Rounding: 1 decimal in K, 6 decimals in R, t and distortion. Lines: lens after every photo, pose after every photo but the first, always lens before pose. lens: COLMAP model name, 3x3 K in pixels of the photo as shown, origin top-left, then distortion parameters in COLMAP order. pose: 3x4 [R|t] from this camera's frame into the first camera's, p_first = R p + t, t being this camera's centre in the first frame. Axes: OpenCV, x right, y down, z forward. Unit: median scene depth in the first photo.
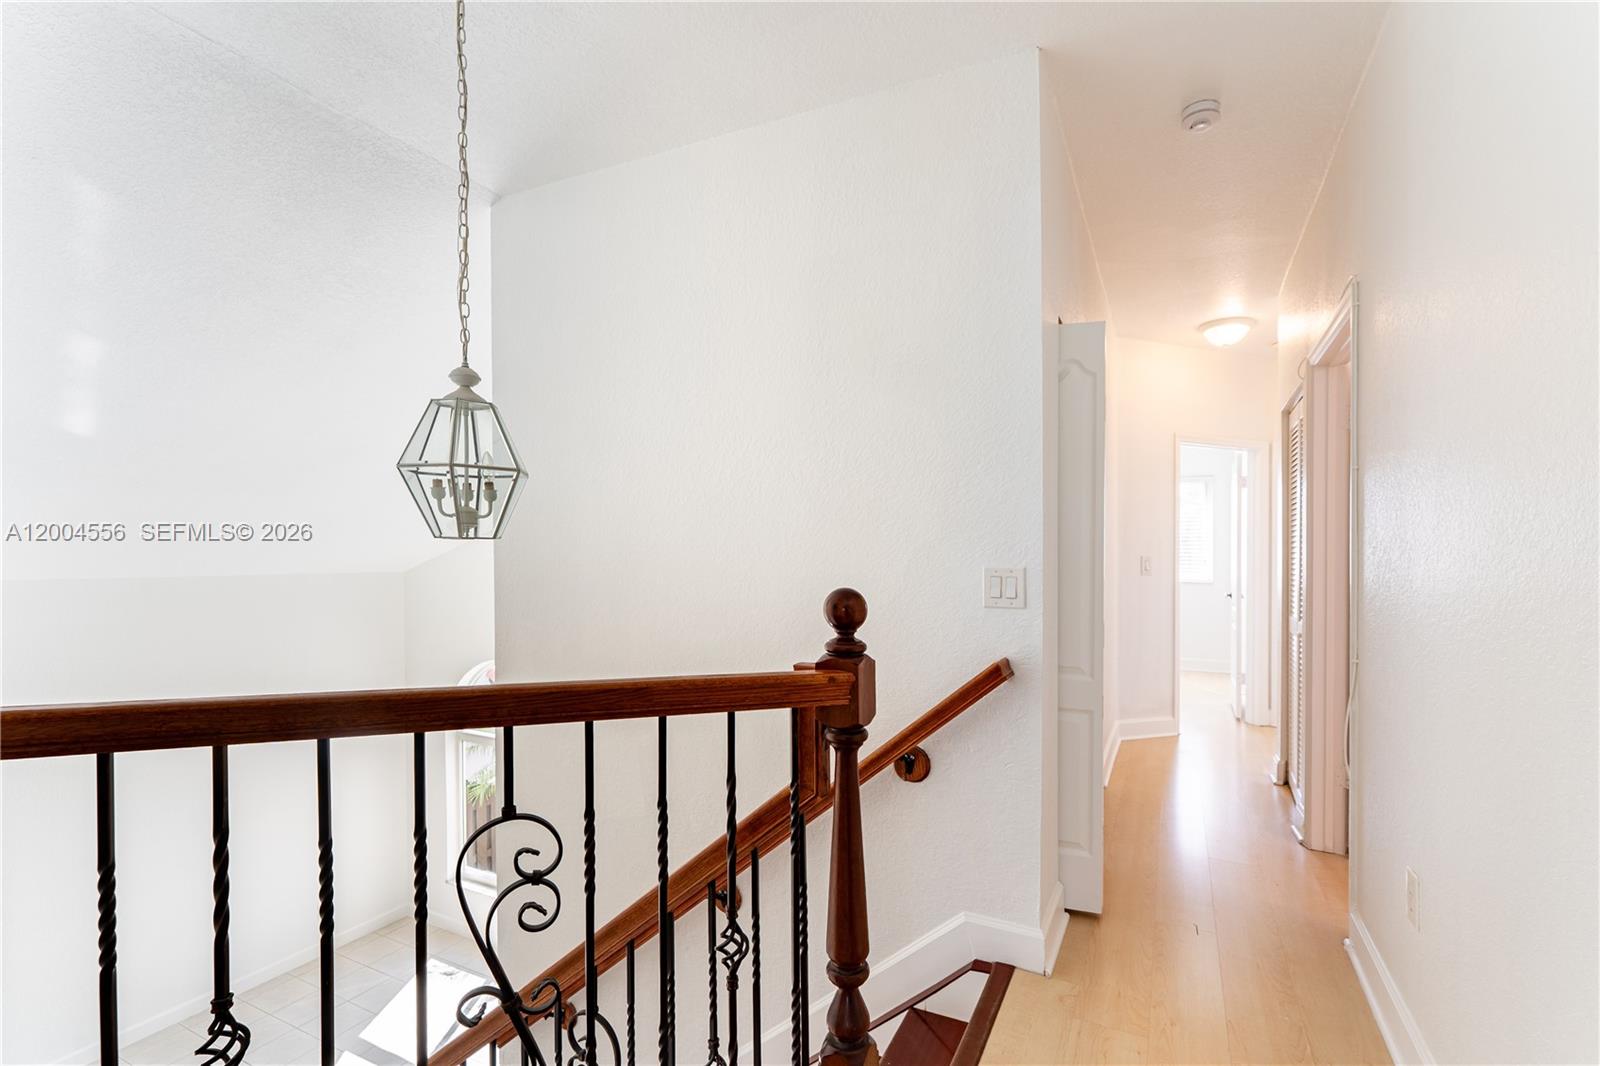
lens RADIAL K [[751.6, 0, 834.4], [0, 751.6, 562.9], [0, 0, 1]] dist [-0.001448, -0.000391]
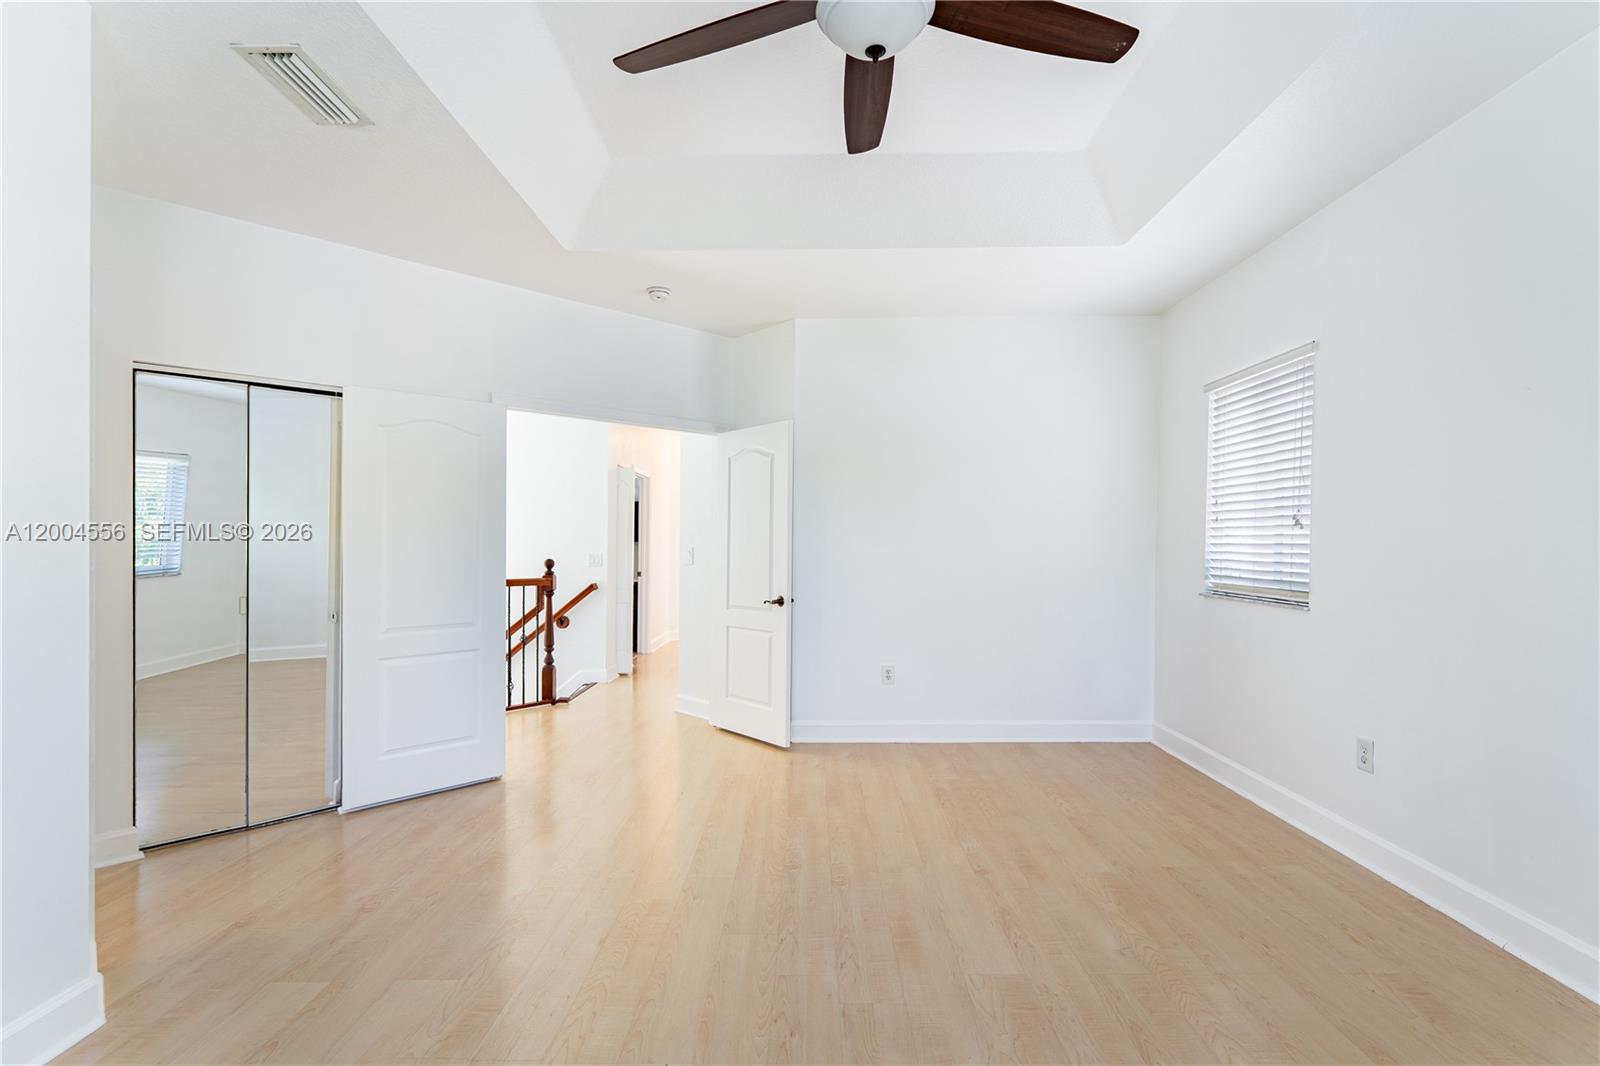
lens RADIAL K [[743.3, 0, 771.9], [0, 743.3, 578.8], [0, 0, 1]] dist [-0.003205, -0.000354]
pose [[0.929974, -0.008842, 0.367520, -0.224942], [-0.008962, 0.998868, 0.046710, -0.040357], [-0.367517, -0.046733, 0.928842, -2.139450]]
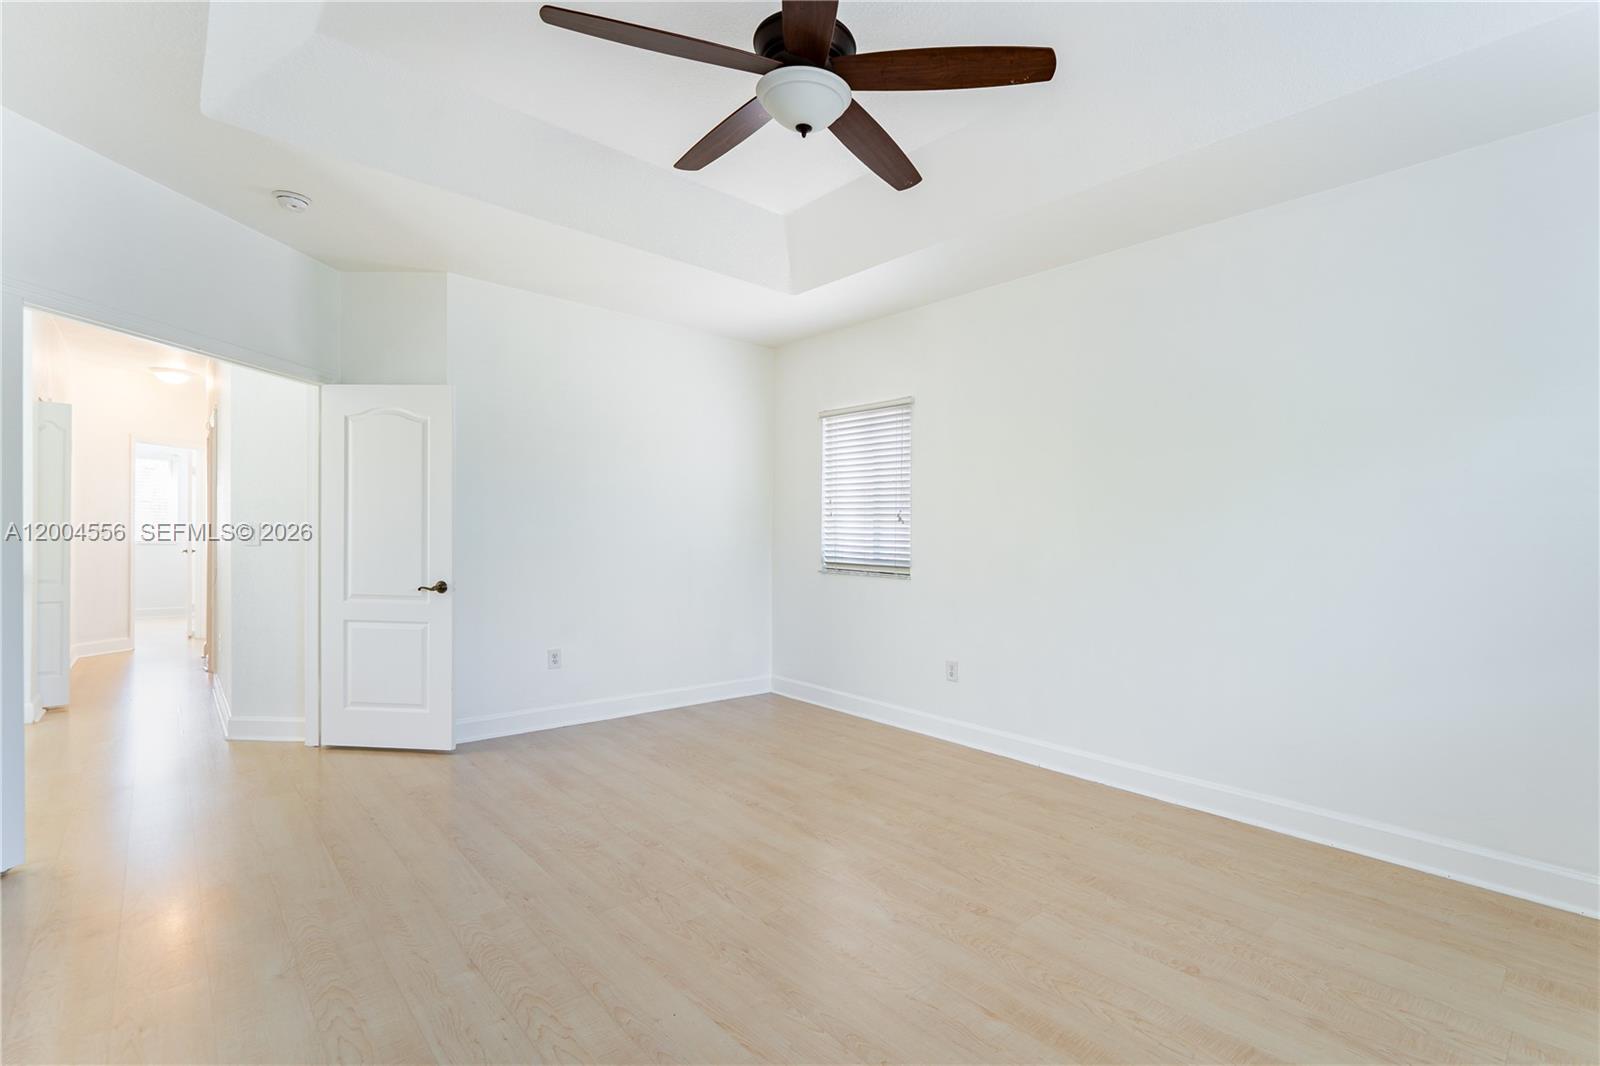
lens RADIAL K [[751.6, 0, 834.4], [0, 751.6, 562.9], [0, 0, 1]] dist [-0.001448, -0.000391]
pose [[0.402899, -0.012410, 0.915160, -0.731929], [-0.029858, 0.999198, 0.026695, -0.021075], [-0.914757, -0.038080, 0.402205, -1.873538]]
